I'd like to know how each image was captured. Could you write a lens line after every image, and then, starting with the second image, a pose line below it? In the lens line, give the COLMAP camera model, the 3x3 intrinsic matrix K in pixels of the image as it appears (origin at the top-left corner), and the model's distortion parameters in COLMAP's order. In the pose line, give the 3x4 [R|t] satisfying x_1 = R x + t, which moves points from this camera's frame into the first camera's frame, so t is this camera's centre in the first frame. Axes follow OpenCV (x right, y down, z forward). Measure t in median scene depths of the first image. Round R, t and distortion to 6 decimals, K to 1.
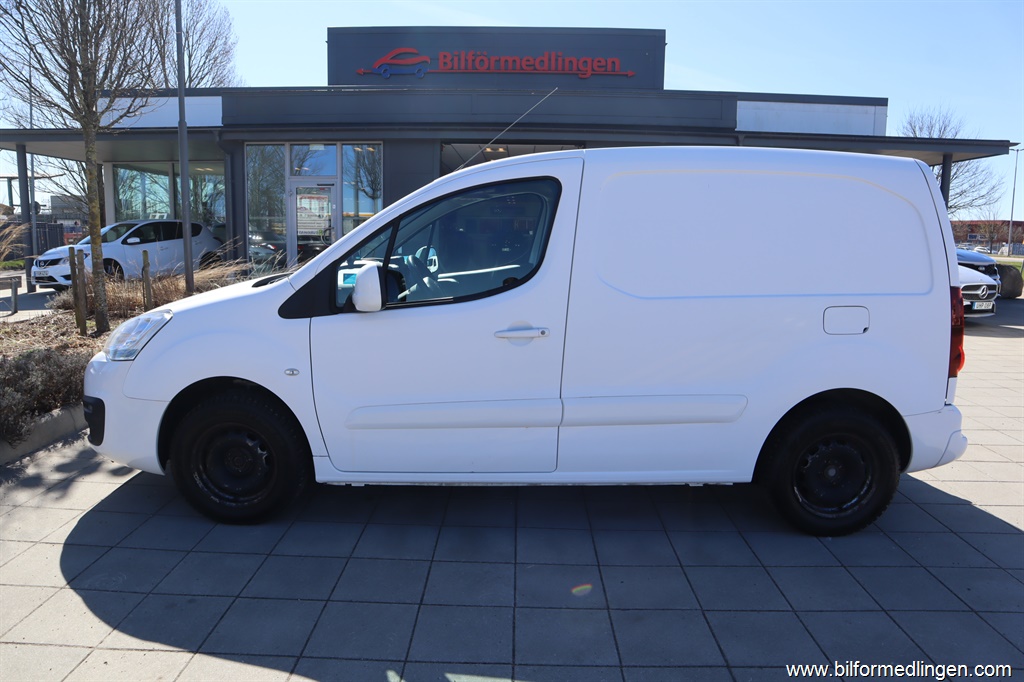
lens RADIAL K [[715.5, 0, 512.0], [0, 715.5, 341.0], [0, 0, 1]] dist [-0.139158, 0.091676]
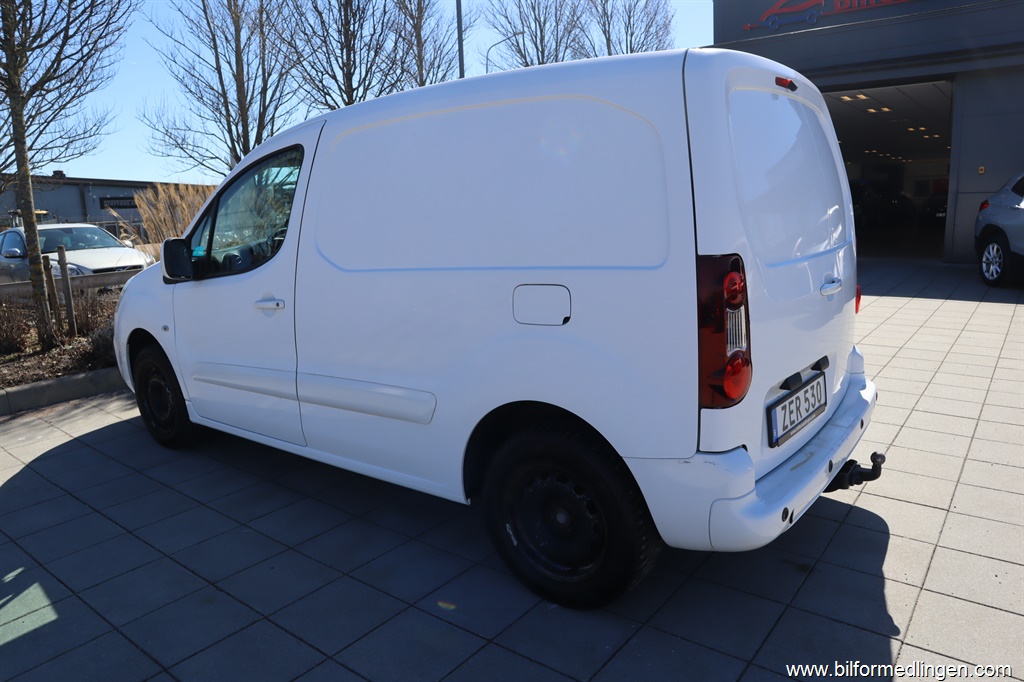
lens RADIAL K [[715.5, 0, 512.0], [0, 715.5, 341.0], [0, 0, 1]] dist [-0.139158, 0.091676]
pose [[0.790420, 0.073989, -0.608080, 0.886436], [-0.046661, 0.997067, 0.060667, -0.035276], [0.610785, -0.019579, 0.791554, 0.414262]]
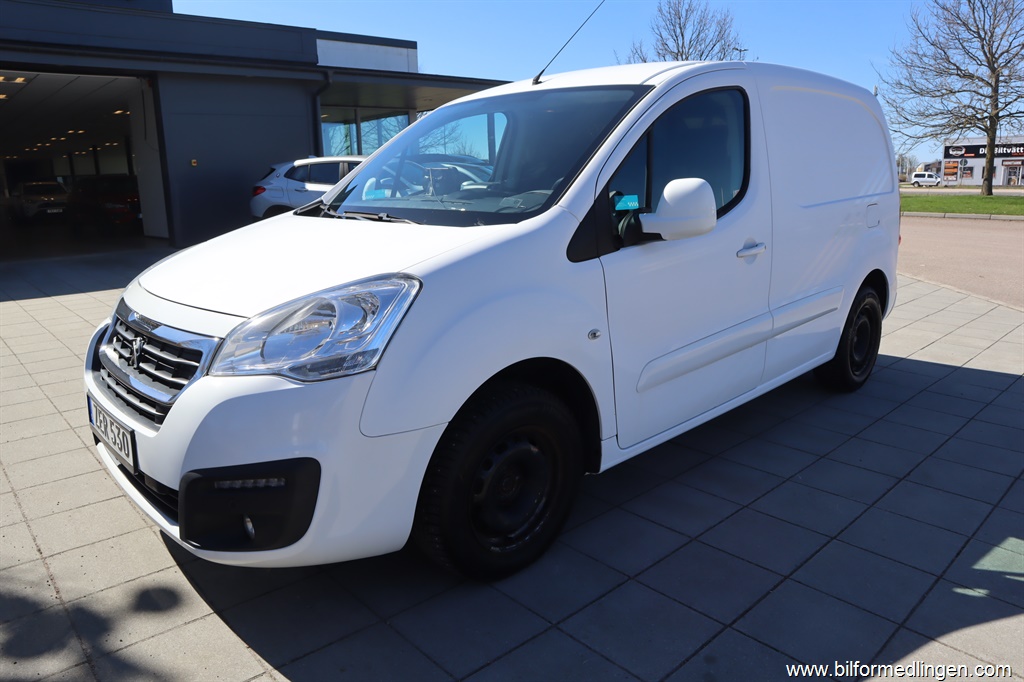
lens RADIAL K [[715.5, 0, 512.0], [0, 715.5, 341.0], [0, 0, 1]] dist [-0.139158, 0.091676]
pose [[0.725606, -0.185981, 0.662501, -0.858729], [0.137804, 0.982553, 0.124899, -0.052734], [-0.674171, 0.000668, 0.738575, 0.510991]]
